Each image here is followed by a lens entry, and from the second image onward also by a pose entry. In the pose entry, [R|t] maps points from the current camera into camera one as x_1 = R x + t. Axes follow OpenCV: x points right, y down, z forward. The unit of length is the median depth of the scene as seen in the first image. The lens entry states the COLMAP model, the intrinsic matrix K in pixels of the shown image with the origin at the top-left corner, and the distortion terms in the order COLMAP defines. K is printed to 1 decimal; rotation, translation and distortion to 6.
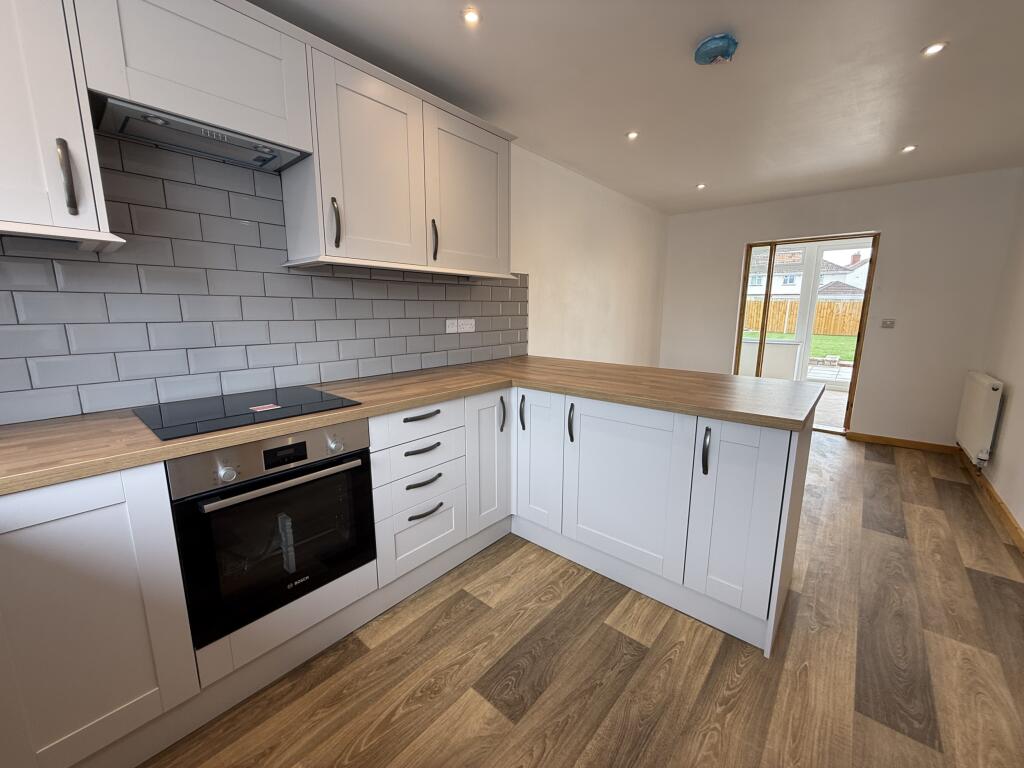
lens RADIAL K [[409.2, 0, 509.2], [0, 409.2, 382.8], [0, 0, 1]] dist [-0.000189, -0.000025]
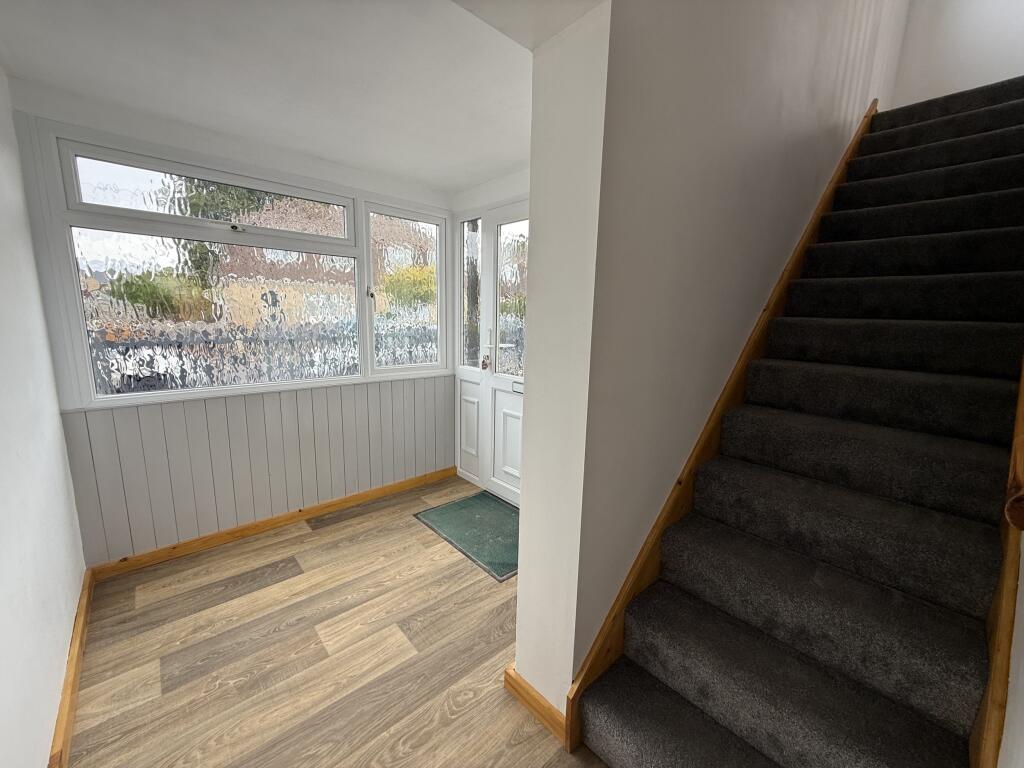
lens RADIAL K [[409.2, 0, 509.2], [0, 409.2, 382.8], [0, 0, 1]] dist [-0.000189, -0.000025]
pose [[-0.991538, -0.044257, 0.122042, -0.063880], [-0.000375, 0.941067, 0.338221, -0.322101], [-0.129819, 0.335313, -0.933120, 1.699005]]
